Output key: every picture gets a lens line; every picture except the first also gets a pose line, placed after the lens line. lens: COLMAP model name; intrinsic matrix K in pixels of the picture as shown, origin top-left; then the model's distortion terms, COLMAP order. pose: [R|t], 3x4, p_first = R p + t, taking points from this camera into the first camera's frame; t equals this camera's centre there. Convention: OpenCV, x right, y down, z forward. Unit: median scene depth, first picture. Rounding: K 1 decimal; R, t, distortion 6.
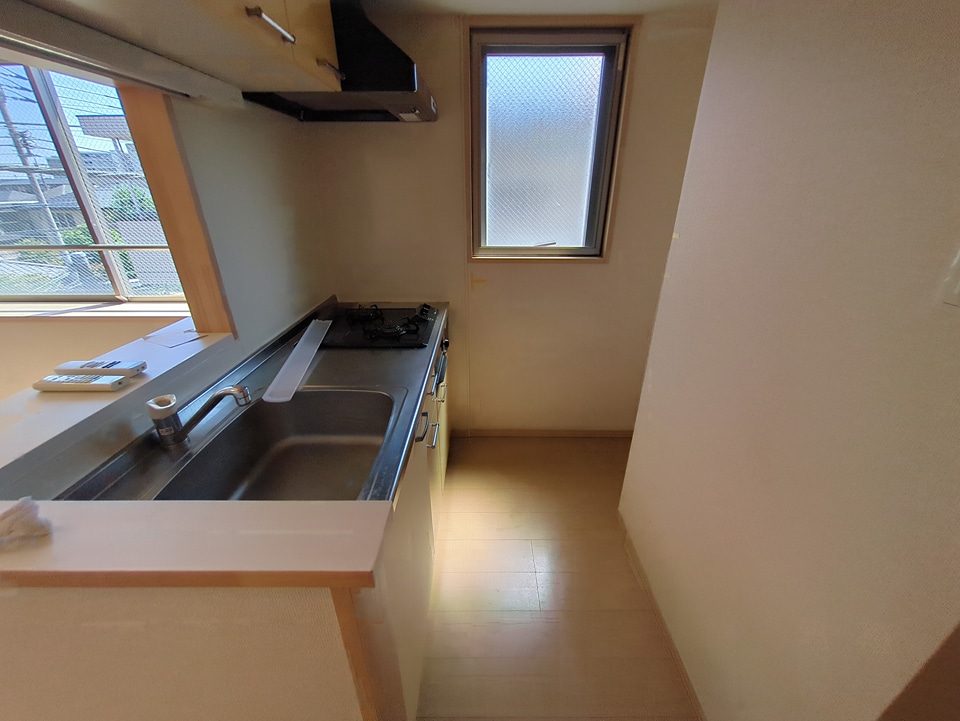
lens RADIAL K [[381.4, 0, 480.0], [0, 381.4, 360.5], [0, 0, 1]] dist [0.005739, 0.000279]
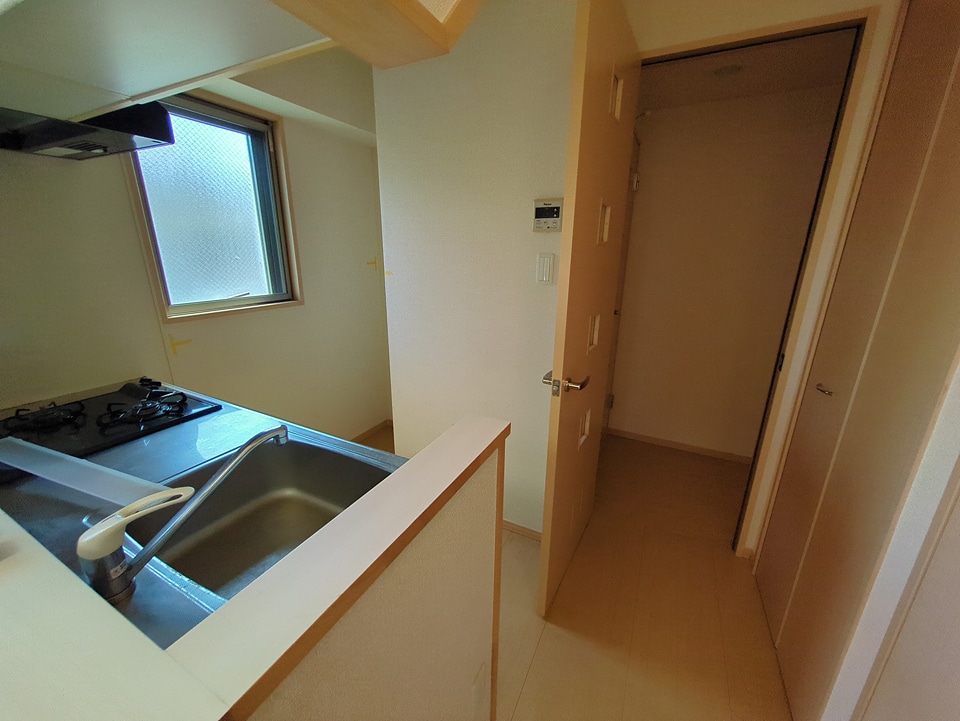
lens RADIAL K [[381.4, 0, 480.0], [0, 381.4, 360.5], [0, 0, 1]] dist [0.005739, 0.000279]
pose [[0.456768, -0.251933, 0.853166, -0.451098], [0.362925, 0.928391, 0.079844, 0.007024], [-0.812187, 0.273165, 0.515493, 0.006414]]
